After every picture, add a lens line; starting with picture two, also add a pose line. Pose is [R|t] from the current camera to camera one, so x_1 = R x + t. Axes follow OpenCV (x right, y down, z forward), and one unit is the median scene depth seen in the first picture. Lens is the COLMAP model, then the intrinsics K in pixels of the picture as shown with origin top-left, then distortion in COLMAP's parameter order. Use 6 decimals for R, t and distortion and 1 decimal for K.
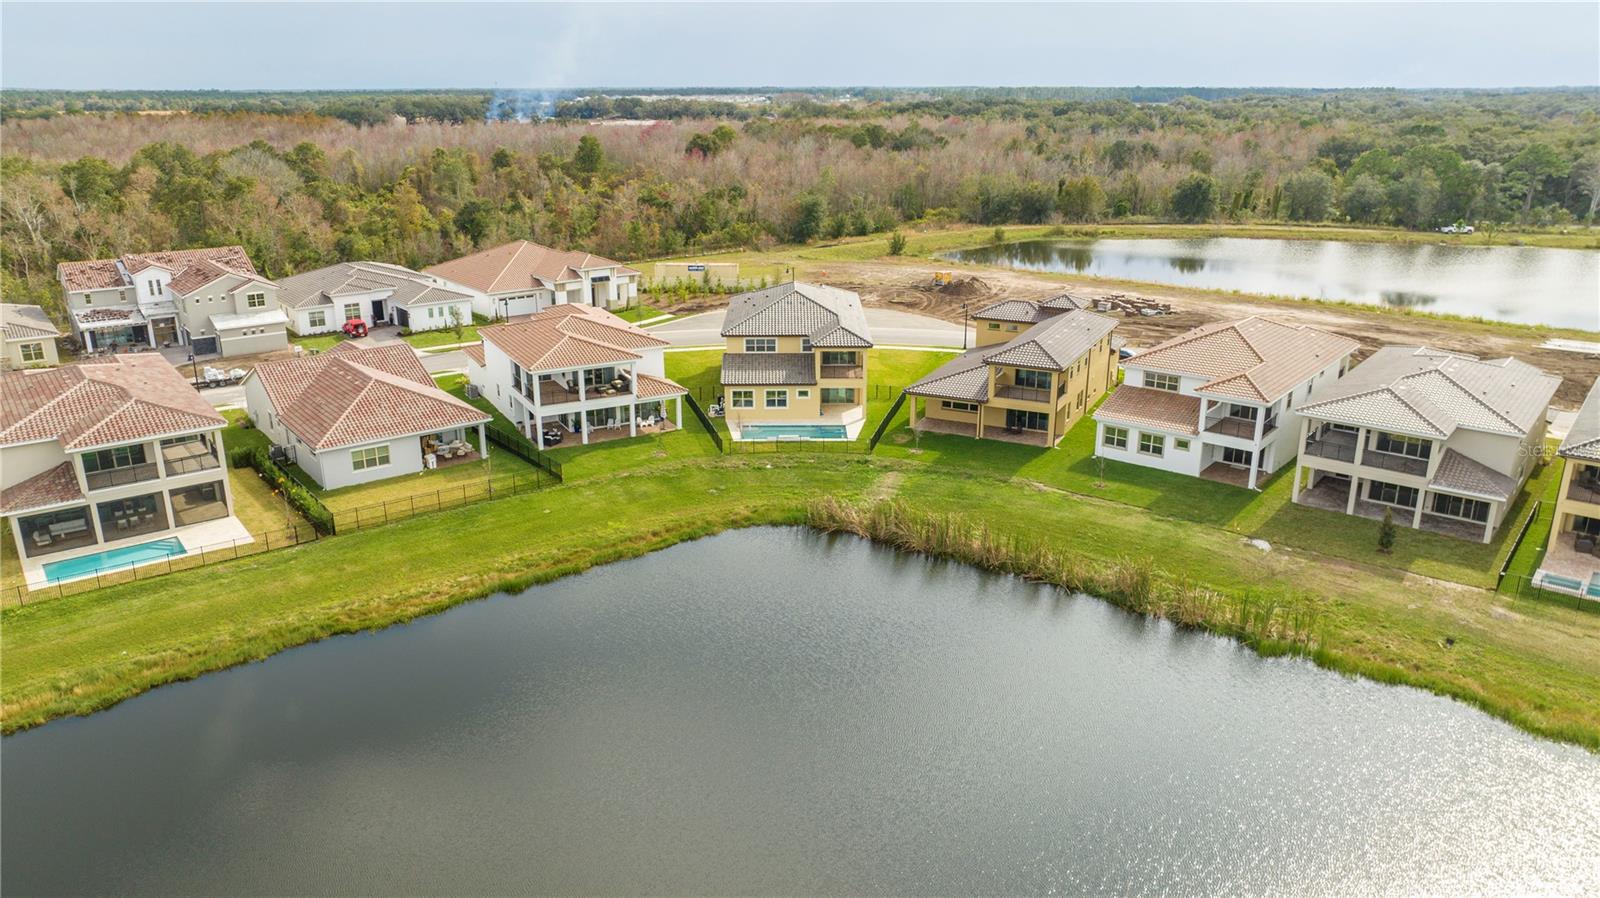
lens RADIAL K [[1126.4, 0, 800.0], [0, 1126.4, 449.0], [0, 0, 1]] dist [-0.042255, 0.043185]
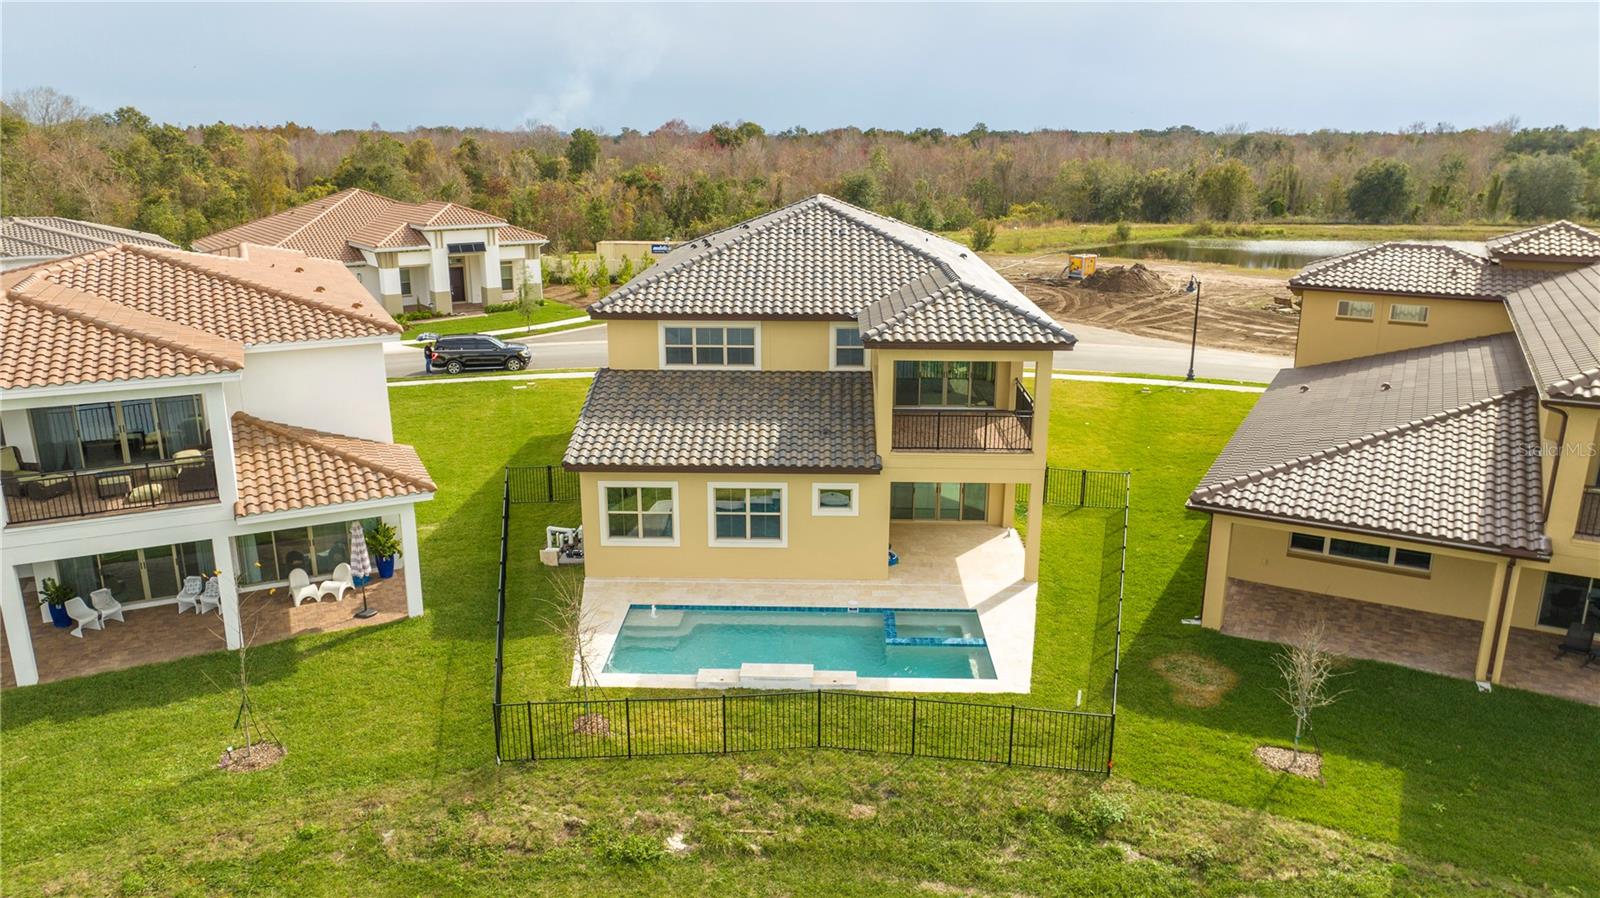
lens RADIAL K [[1120.7, 0, 800.0], [0, 1120.7, 449.0], [0, 0, 1]] dist [-0.015406, -0.003038]
pose [[0.999272, 0.012758, -0.035961, 0.003939], [-0.014322, 0.998948, -0.043574, -0.047840], [0.035368, 0.044057, 0.998403, 0.674048]]
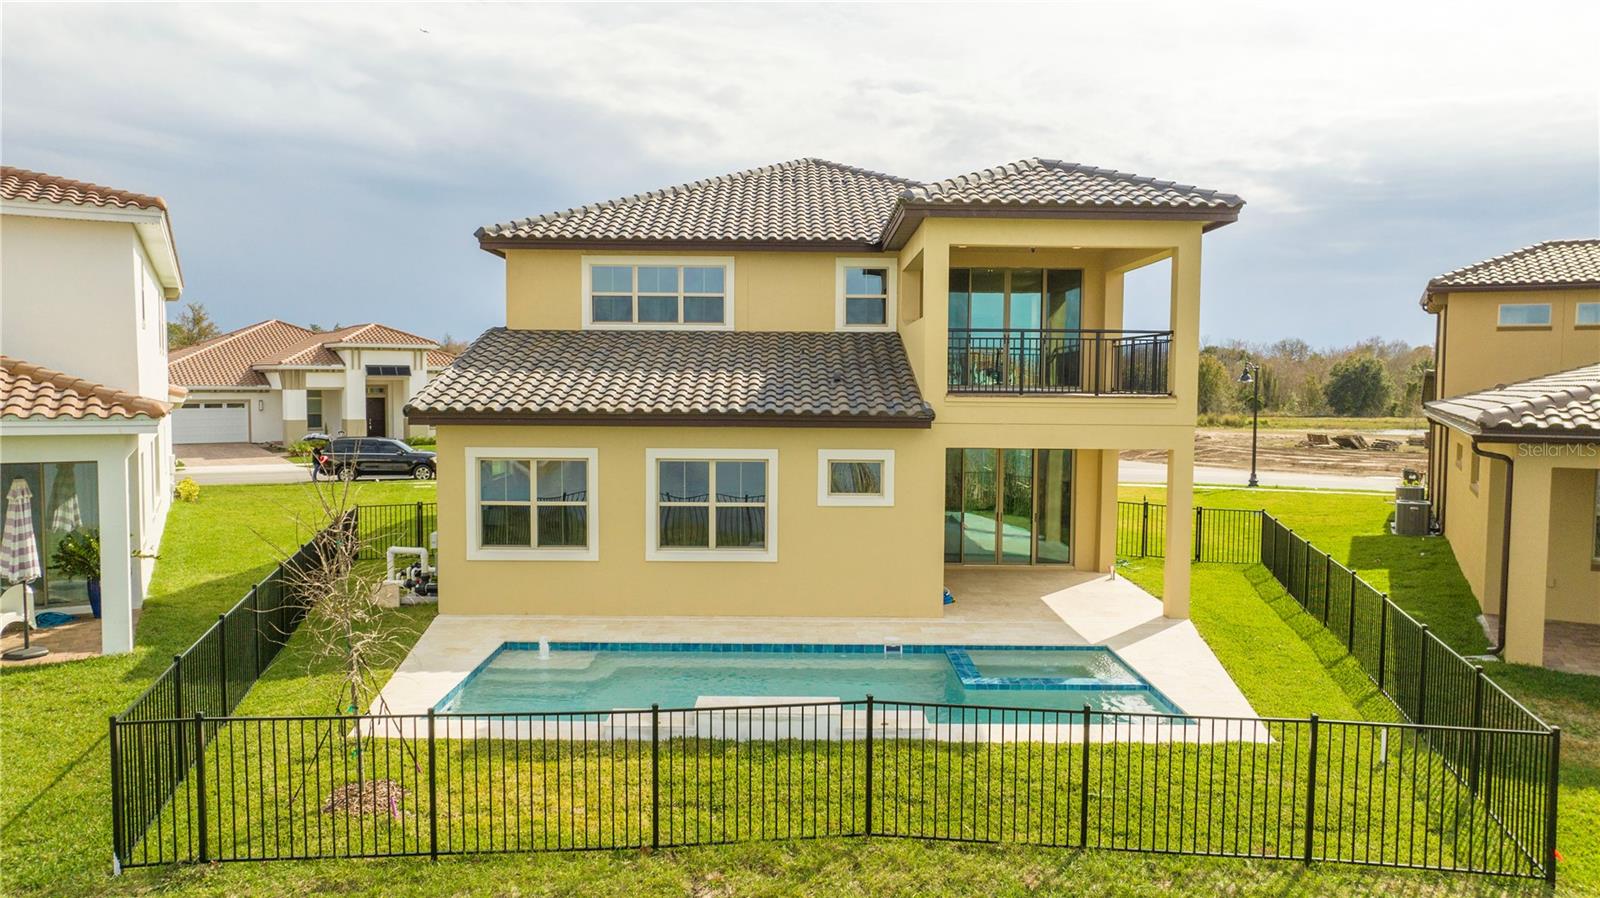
lens RADIAL K [[1120.7, 0, 800.0], [0, 1120.7, 449.0], [0, 0, 1]] dist [-0.015406, -0.003038]
pose [[0.999949, 0.008694, -0.005191, -0.005315], [-0.009716, 0.968164, -0.250127, -0.006887], [0.002851, 0.250165, 0.968199, 0.794093]]
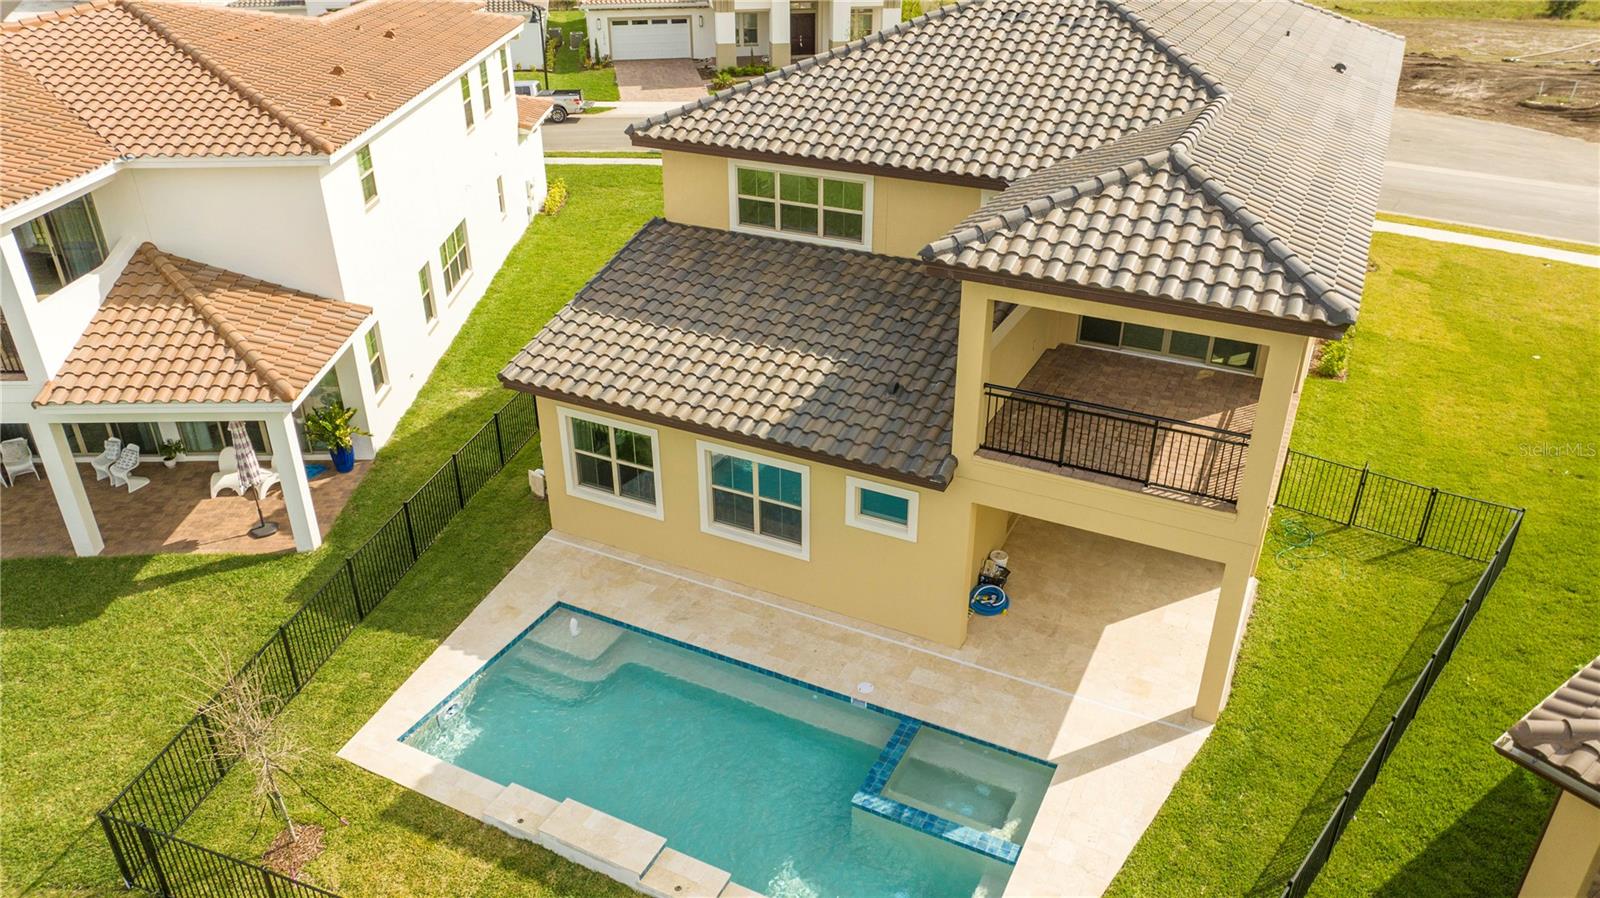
lens RADIAL K [[1126.4, 0, 800.0], [0, 1126.4, 449.0], [0, 0, 1]] dist [-0.042255, 0.043185]
pose [[0.888770, 0.215069, -0.404764, 0.060928], [-0.139952, 0.968243, 0.207168, -0.091484], [0.436466, -0.127477, 0.890644, 0.807958]]
